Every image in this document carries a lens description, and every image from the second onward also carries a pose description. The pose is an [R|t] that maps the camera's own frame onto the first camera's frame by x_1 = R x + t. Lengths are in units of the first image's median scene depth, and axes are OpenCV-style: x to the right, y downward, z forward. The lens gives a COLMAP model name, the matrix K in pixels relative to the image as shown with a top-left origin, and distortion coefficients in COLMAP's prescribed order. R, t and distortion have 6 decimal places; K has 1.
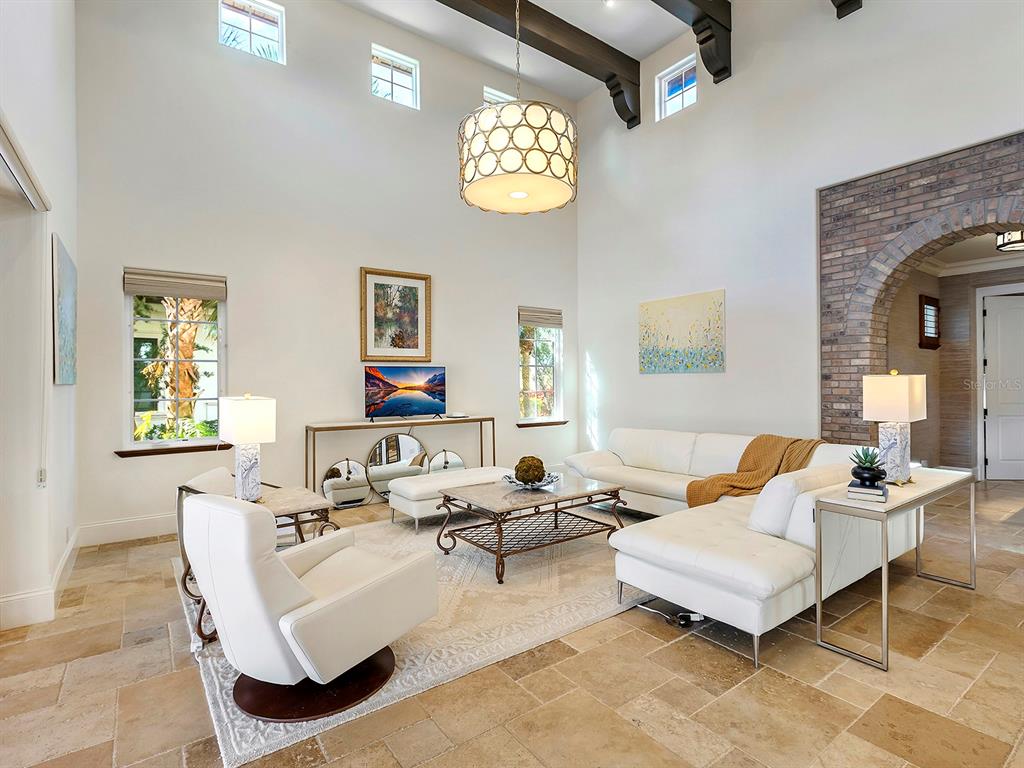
lens RADIAL K [[506.5, 0, 517.0], [0, 506.5, 382.6], [0, 0, 1]] dist [0.006530, -0.002871]
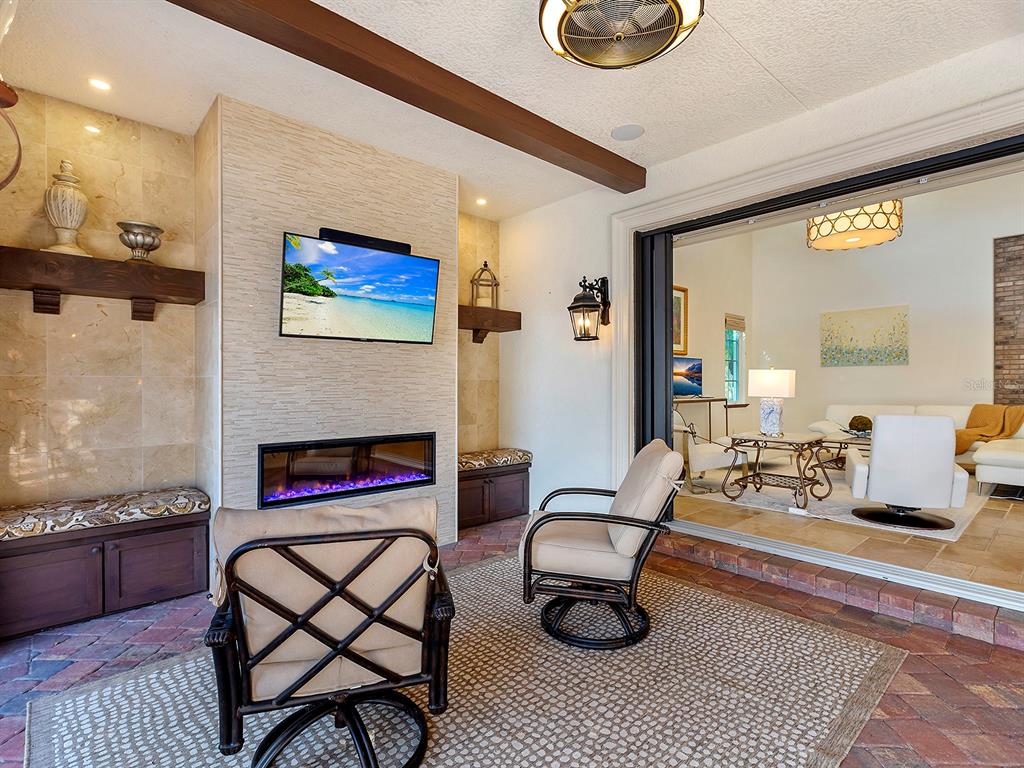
lens RADIAL K [[506.5, 0, 519.5], [0, 506.5, 388.0], [0, 0, 1]] dist [0.006530, -0.002871]
pose [[0.994264, 0.006123, 0.106777, -0.919654], [-0.006346, 0.999978, 0.001752, 0.055469], [-0.106764, -0.002419, 0.994281, -0.309662]]
